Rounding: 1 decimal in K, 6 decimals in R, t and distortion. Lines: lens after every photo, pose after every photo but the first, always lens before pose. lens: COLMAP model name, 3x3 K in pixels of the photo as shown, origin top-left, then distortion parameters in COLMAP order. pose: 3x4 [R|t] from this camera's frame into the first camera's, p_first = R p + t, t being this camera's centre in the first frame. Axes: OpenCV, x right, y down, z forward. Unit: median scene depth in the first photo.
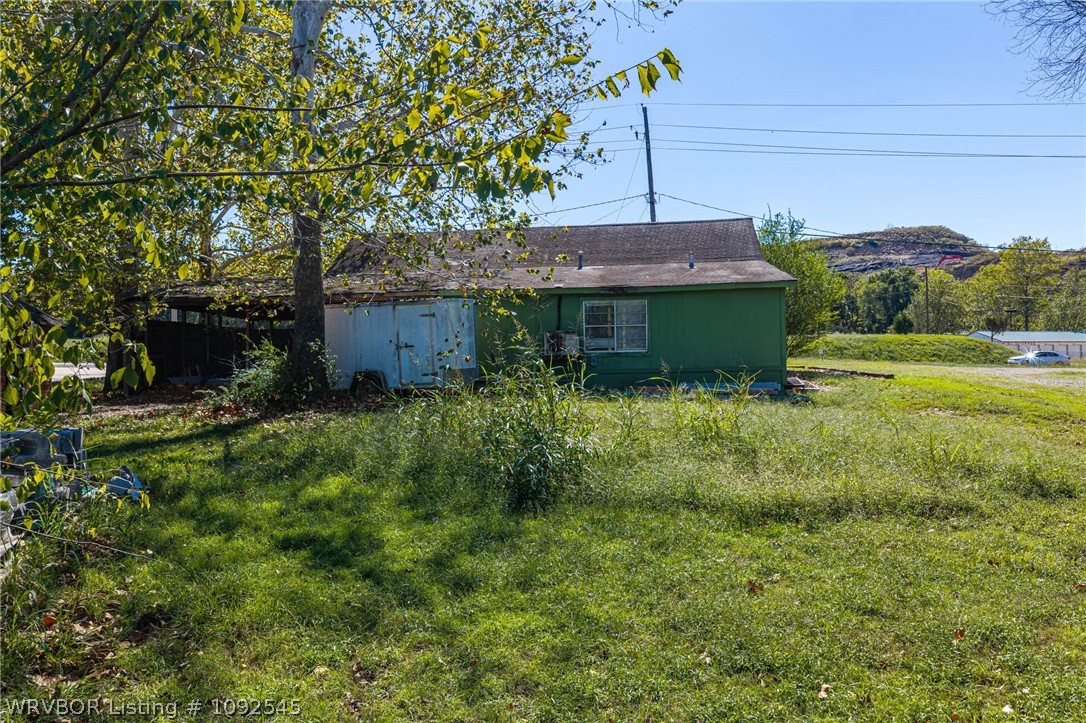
lens RADIAL K [[899.5, 0, 546.0], [0, 899.5, 360.0], [0, 0, 1]] dist [0.017813, -0.031963]
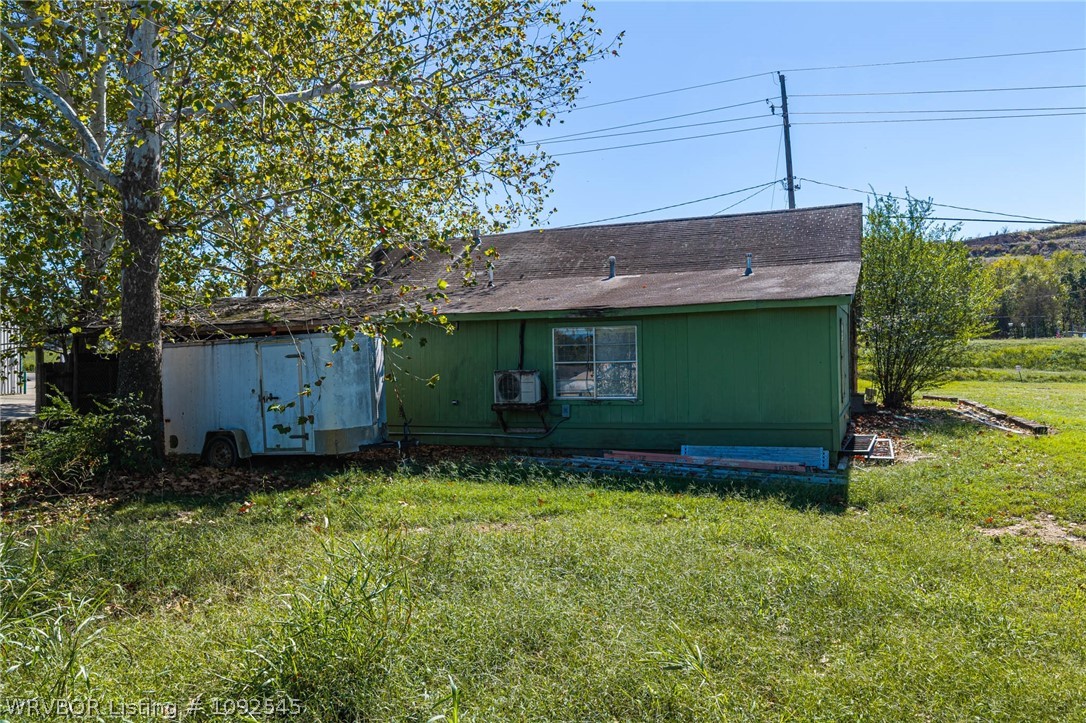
lens RADIAL K [[899.5, 0, 546.0], [0, 899.5, 360.0], [0, 0, 1]] dist [0.017813, -0.031963]
pose [[0.969245, -0.002967, -0.246080, 0.157355], [0.003321, 0.999994, 0.001024, -0.029593], [0.246076, -0.001810, 0.969249, 0.214247]]
